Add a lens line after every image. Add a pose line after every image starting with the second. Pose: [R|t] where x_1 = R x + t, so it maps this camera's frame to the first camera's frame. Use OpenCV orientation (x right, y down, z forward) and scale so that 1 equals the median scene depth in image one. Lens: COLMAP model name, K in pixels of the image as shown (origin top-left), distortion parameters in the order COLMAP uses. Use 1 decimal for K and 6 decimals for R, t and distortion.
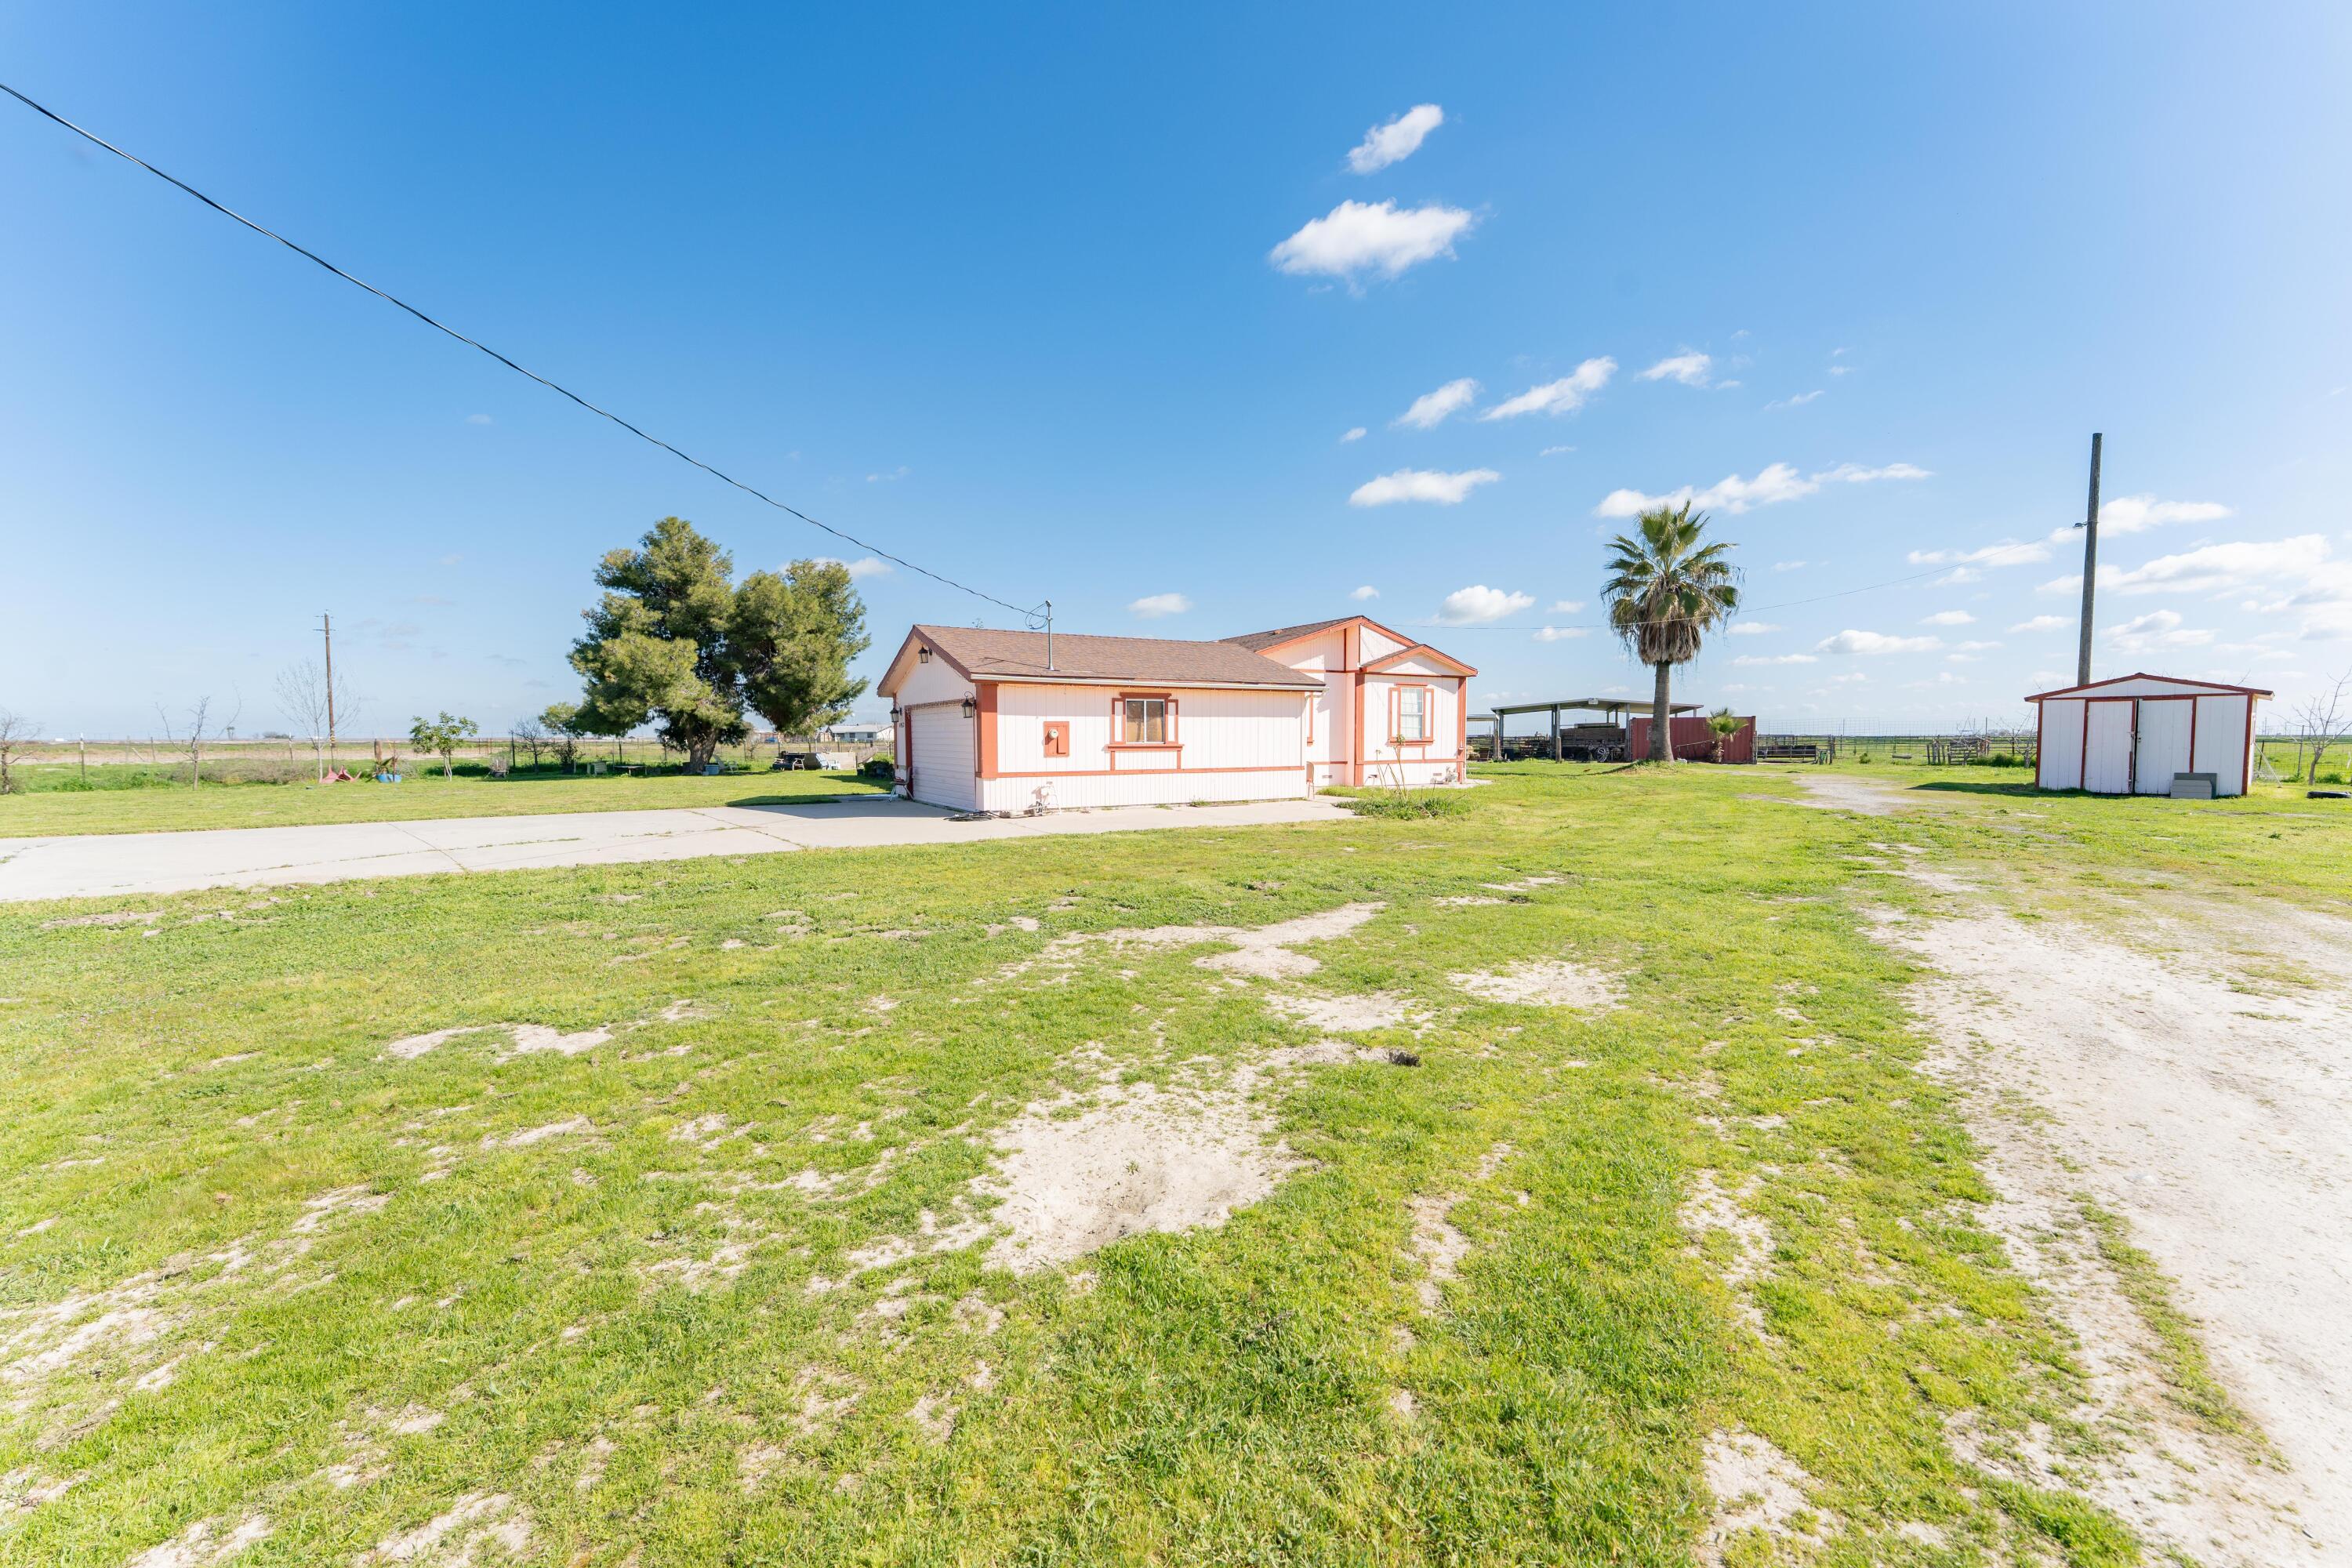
lens RADIAL K [[944.5, 0, 1191.7], [0, 944.5, 794.1], [0, 0, 1]] dist [0.004435, 0.000330]
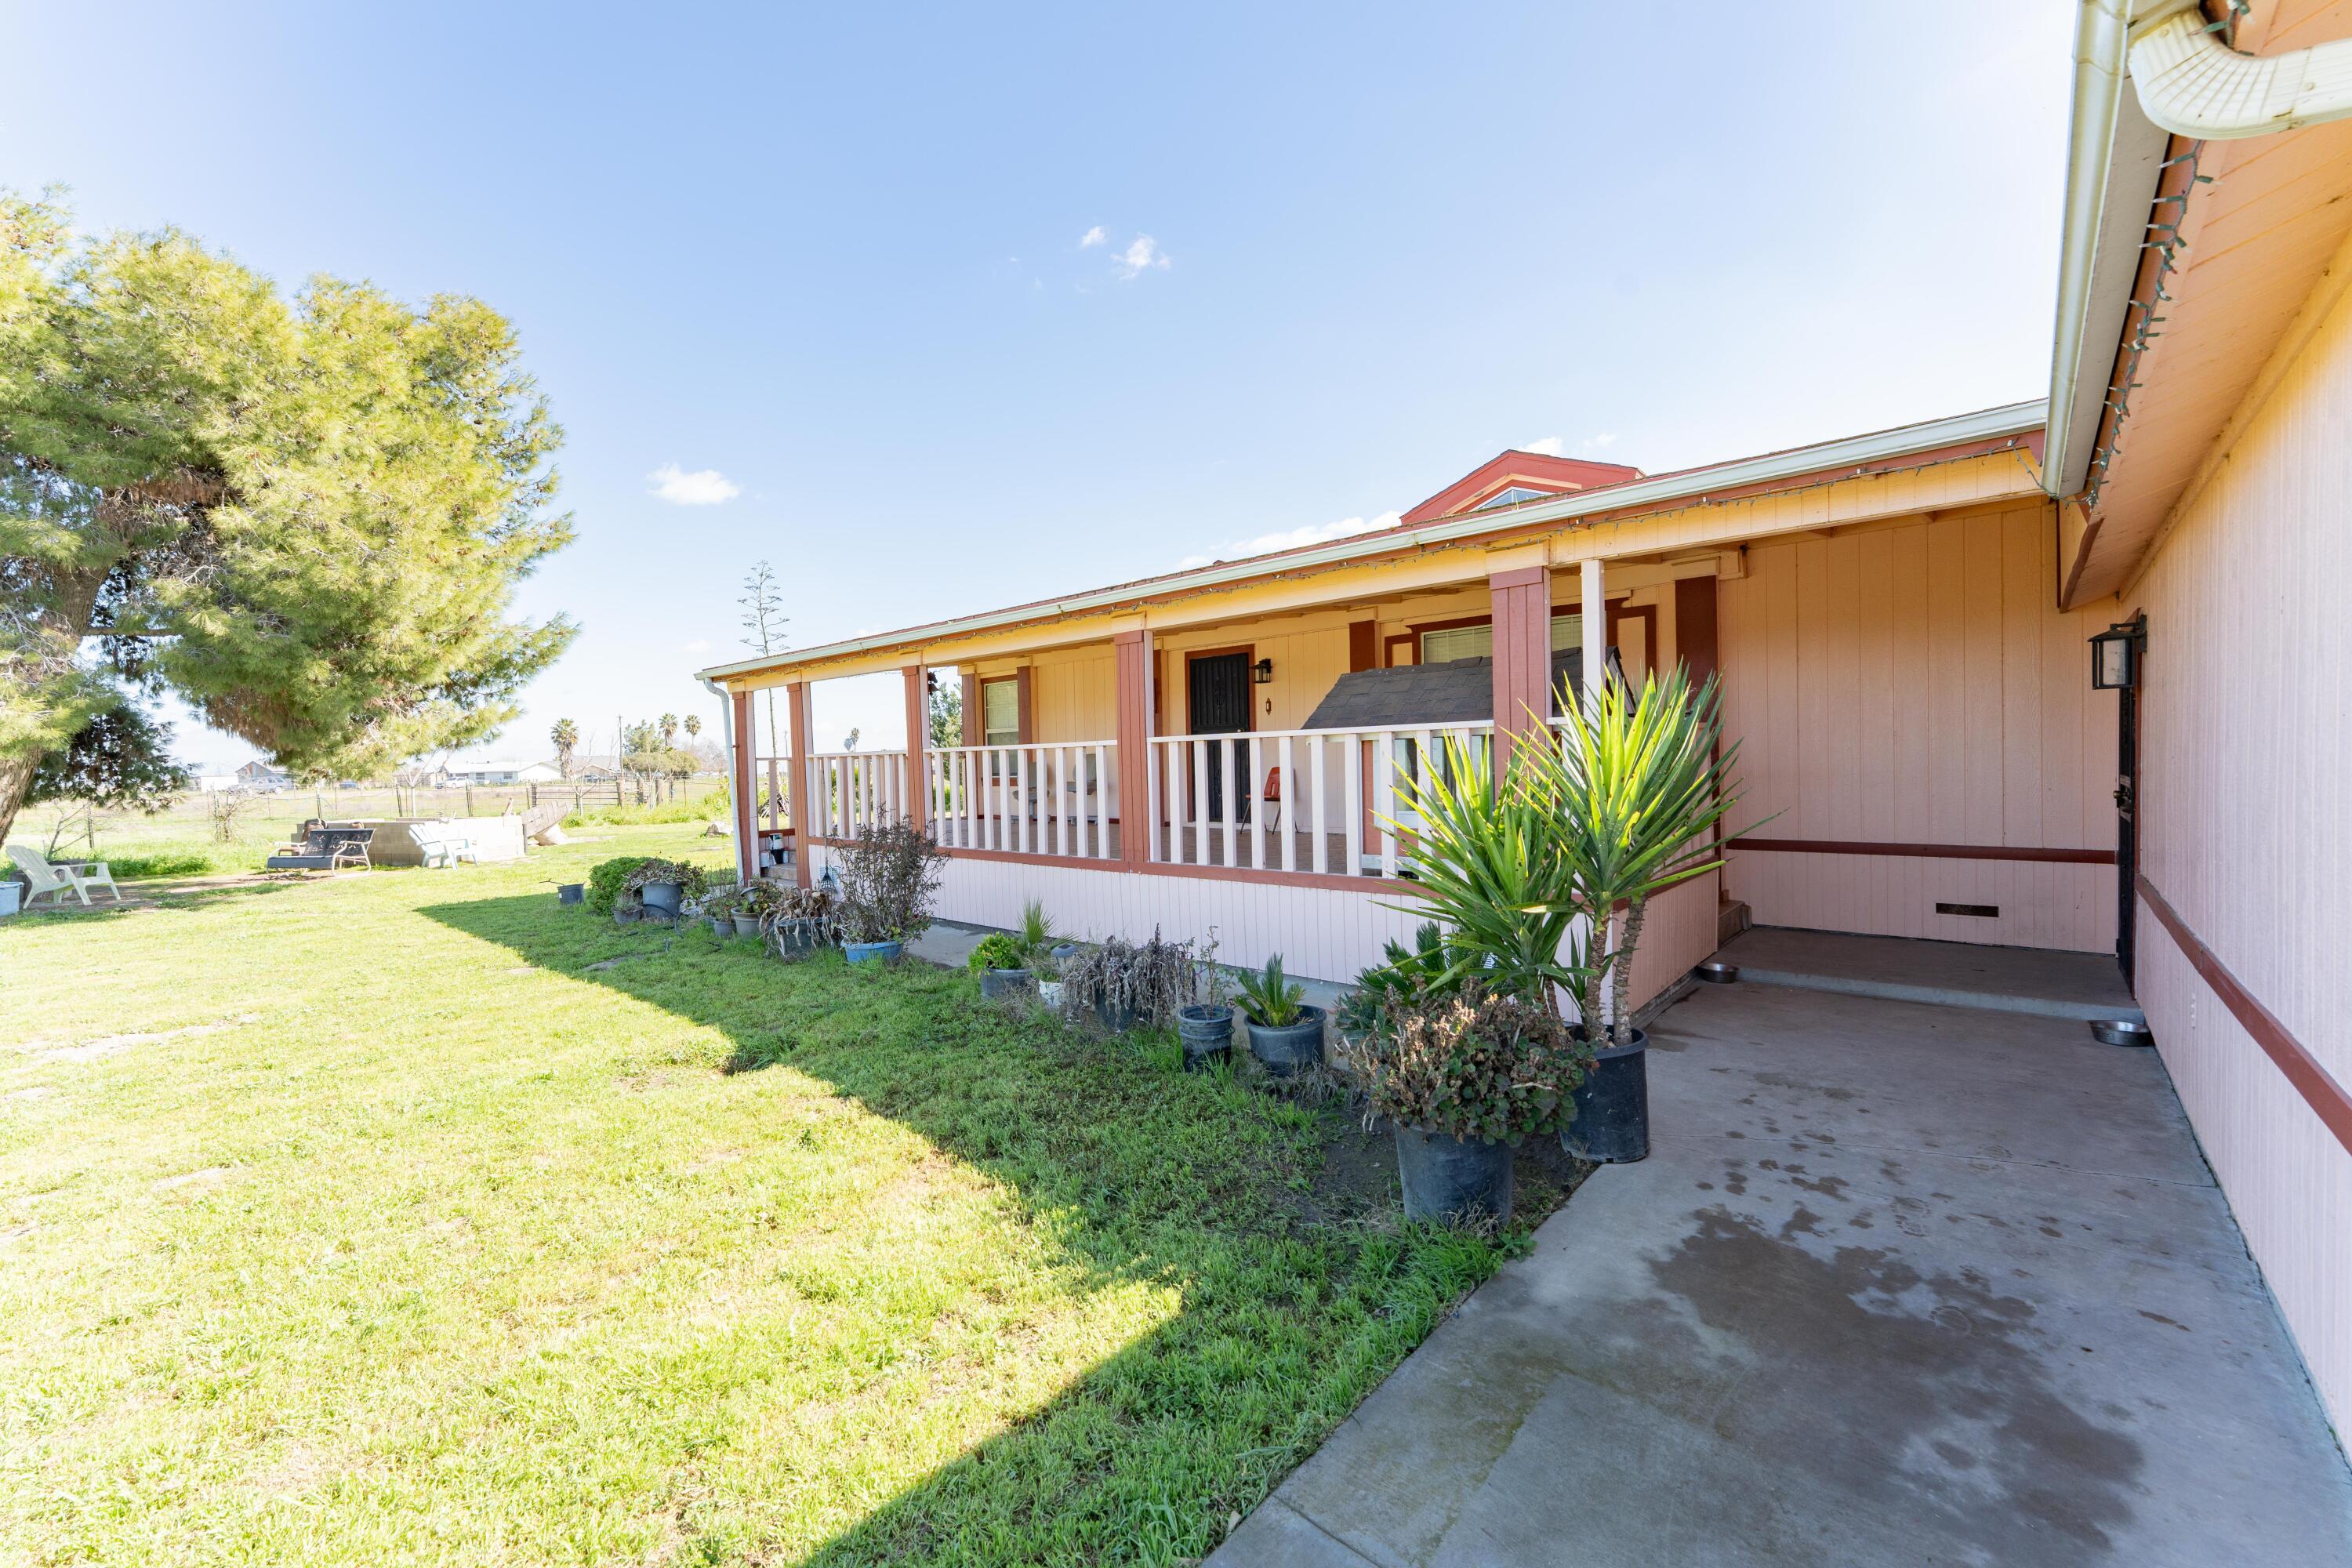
lens RADIAL K [[944.5, 0, 1178.2], [0, 944.5, 797.0], [0, 0, 1]] dist [0.004435, 0.000330]
pose [[0.957399, -0.023538, 0.287807, -0.232884], [0.032516, 0.999121, -0.026452, -0.038461], [-0.286932, 0.034684, 0.957323, 0.603755]]
